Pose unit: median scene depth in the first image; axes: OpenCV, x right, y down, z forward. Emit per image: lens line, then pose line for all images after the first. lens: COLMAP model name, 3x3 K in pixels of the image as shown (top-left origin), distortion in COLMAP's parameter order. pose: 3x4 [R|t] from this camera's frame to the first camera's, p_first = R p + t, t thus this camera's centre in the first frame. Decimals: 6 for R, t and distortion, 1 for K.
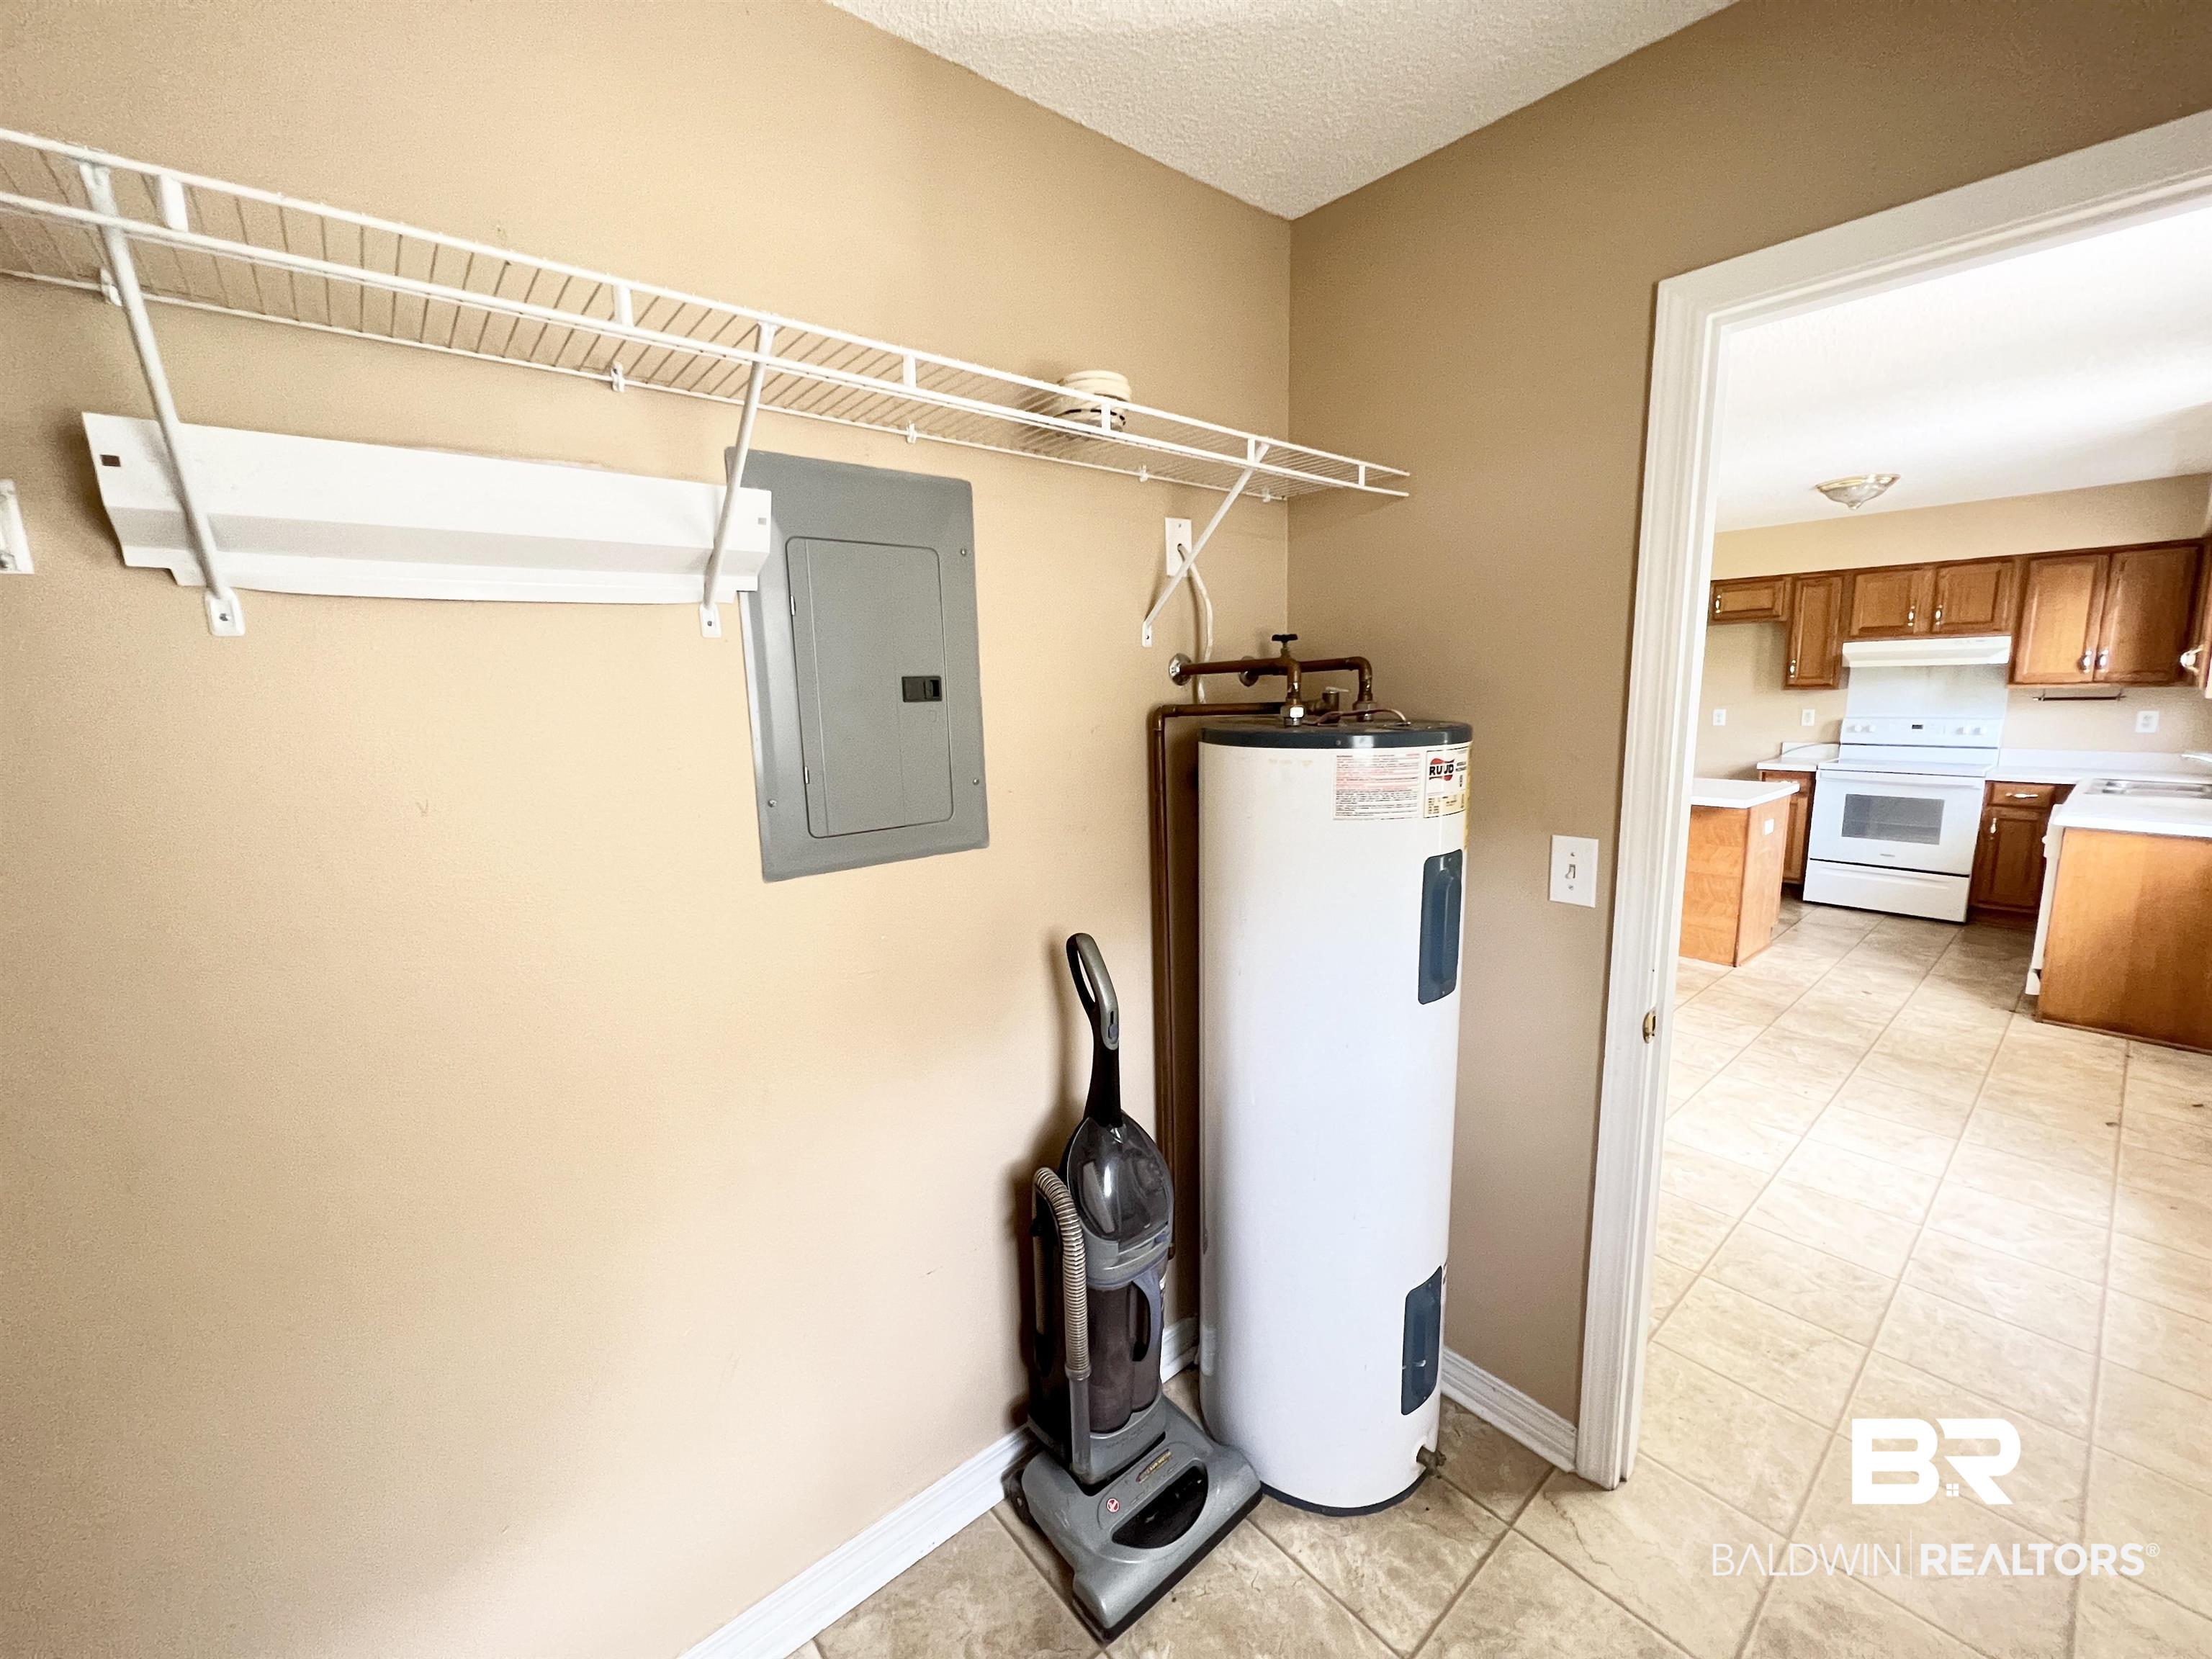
lens RADIAL K [[887.4, 0, 1104.2], [0, 887.4, 828.3], [0, 0, 1]] dist [0.001395, 0.000431]
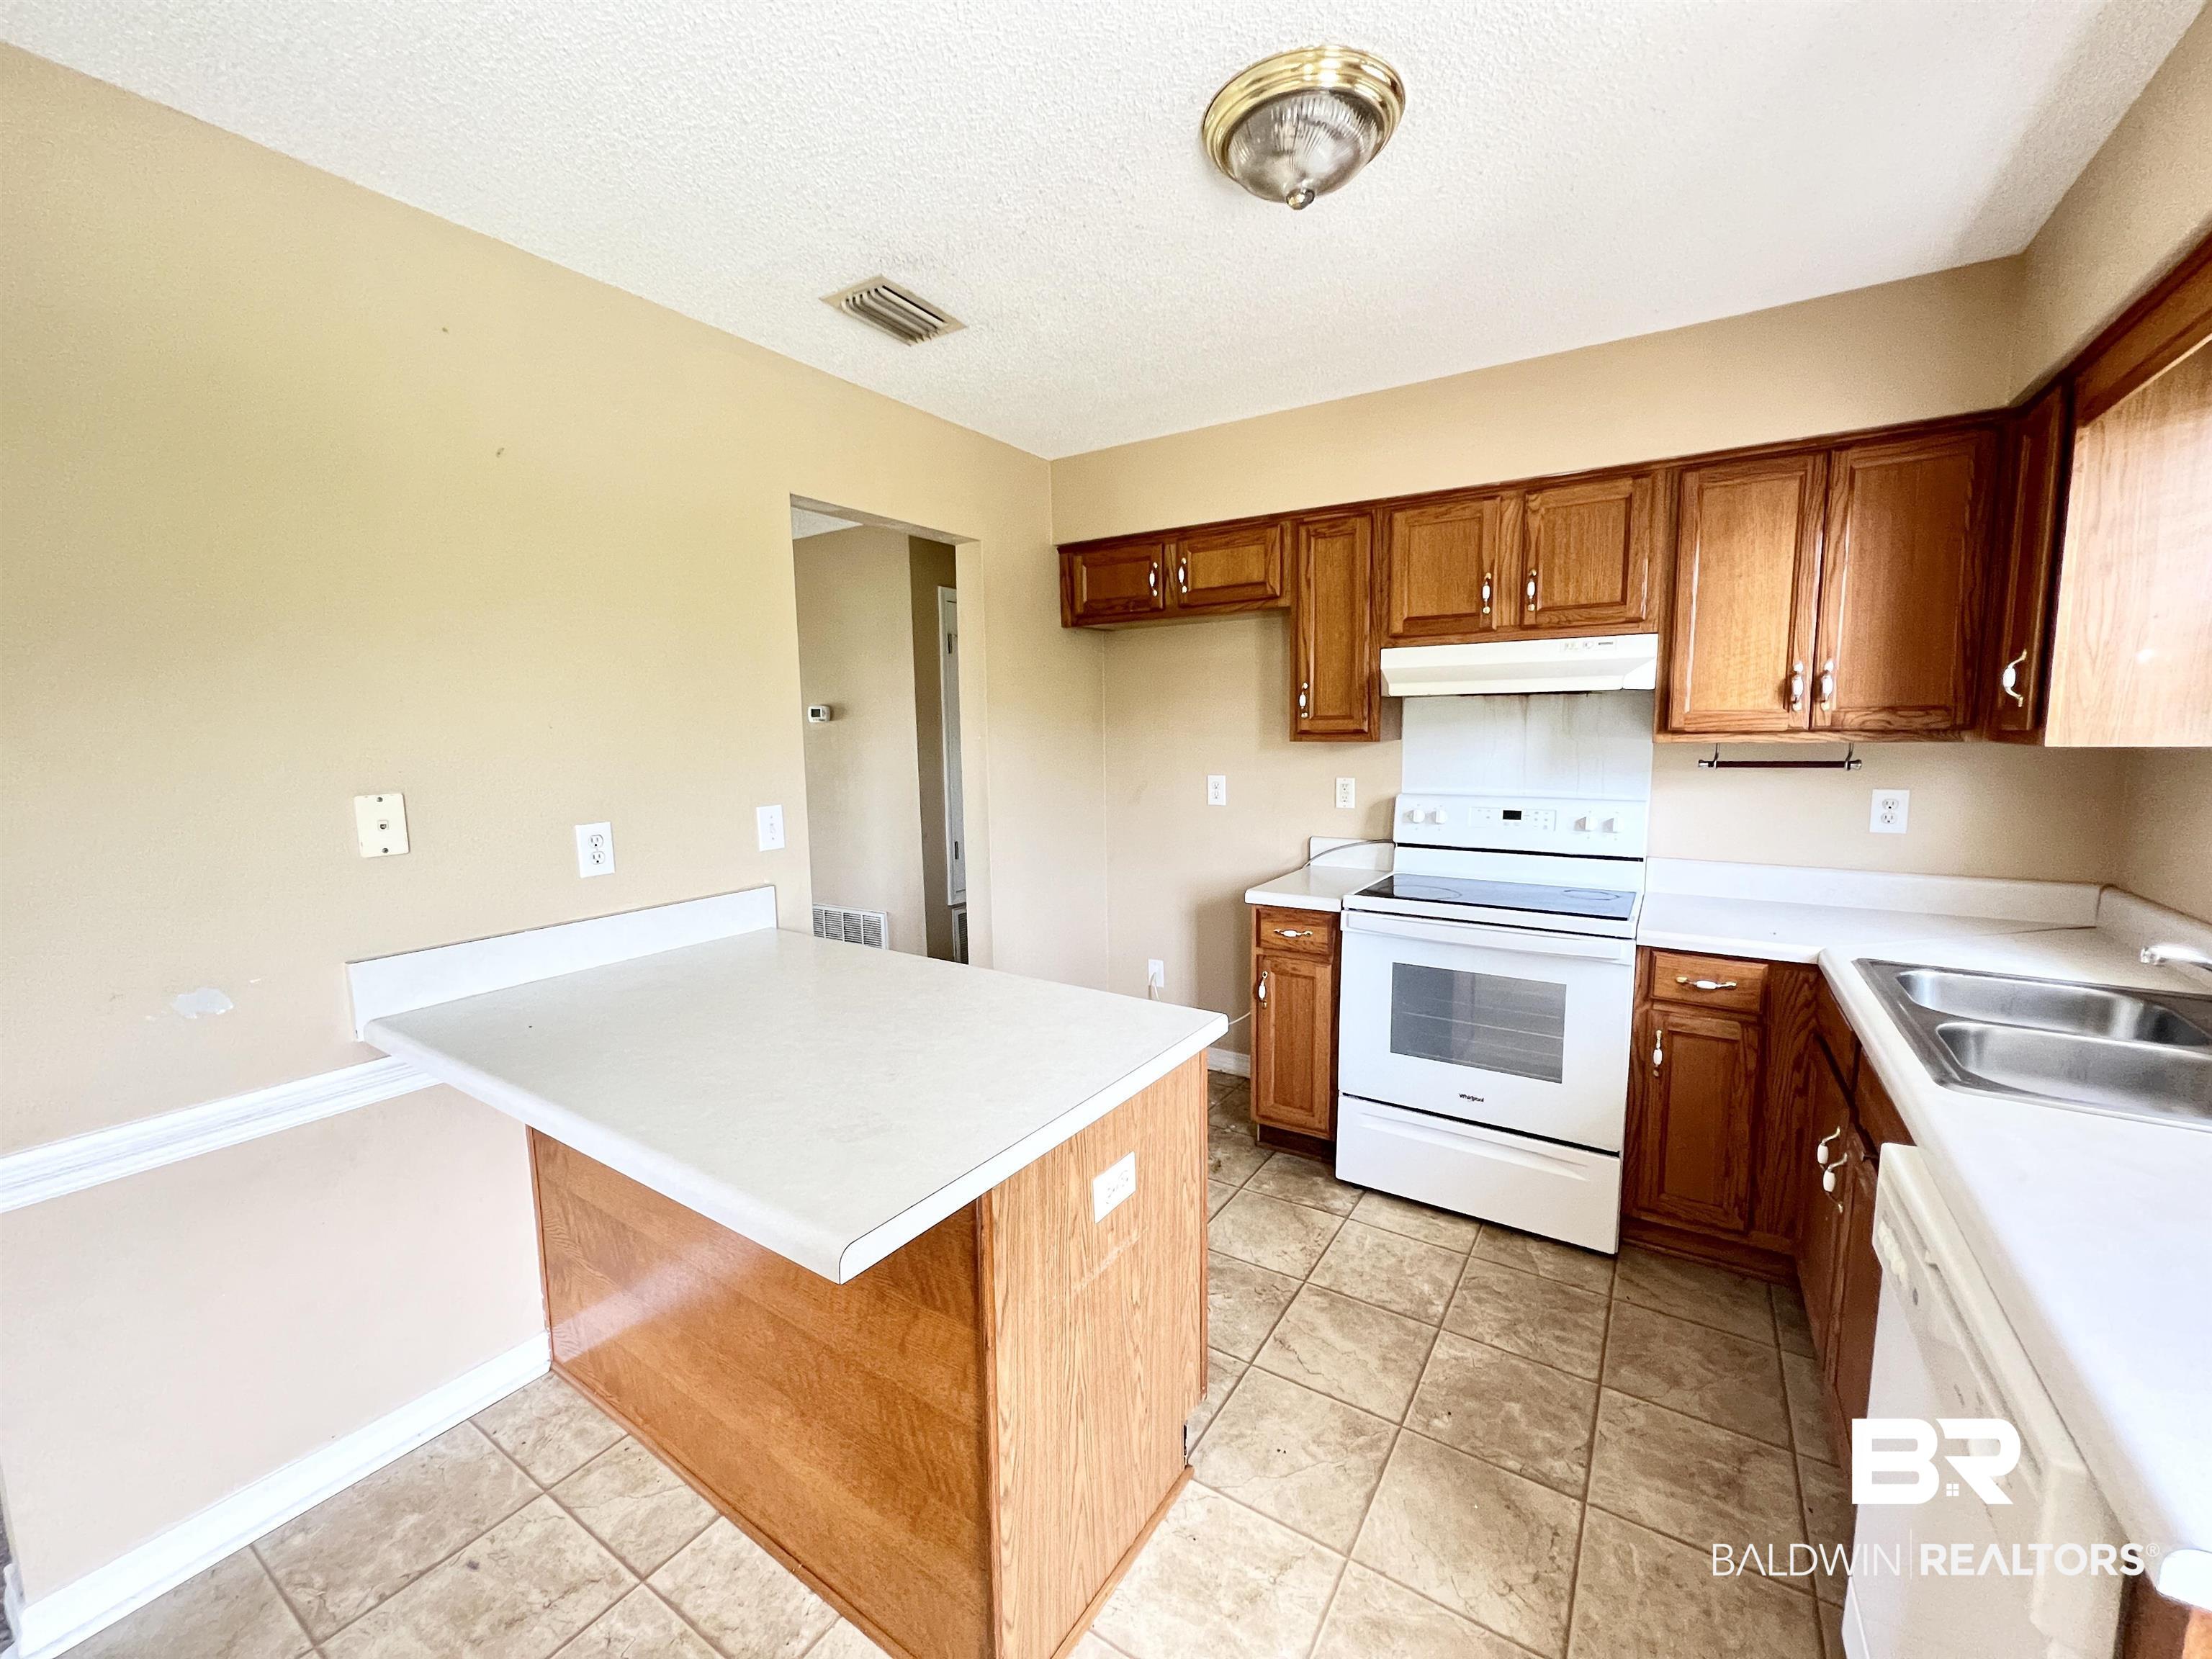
lens RADIAL K [[887.4, 0, 1104.2], [0, 887.4, 828.3], [0, 0, 1]] dist [0.001395, 0.000431]
pose [[0.958284, -0.020041, 0.285116, 0.563406], [0.034652, 0.998327, -0.046294, -0.094201], [-0.283711, 0.054243, 0.957374, 0.597830]]
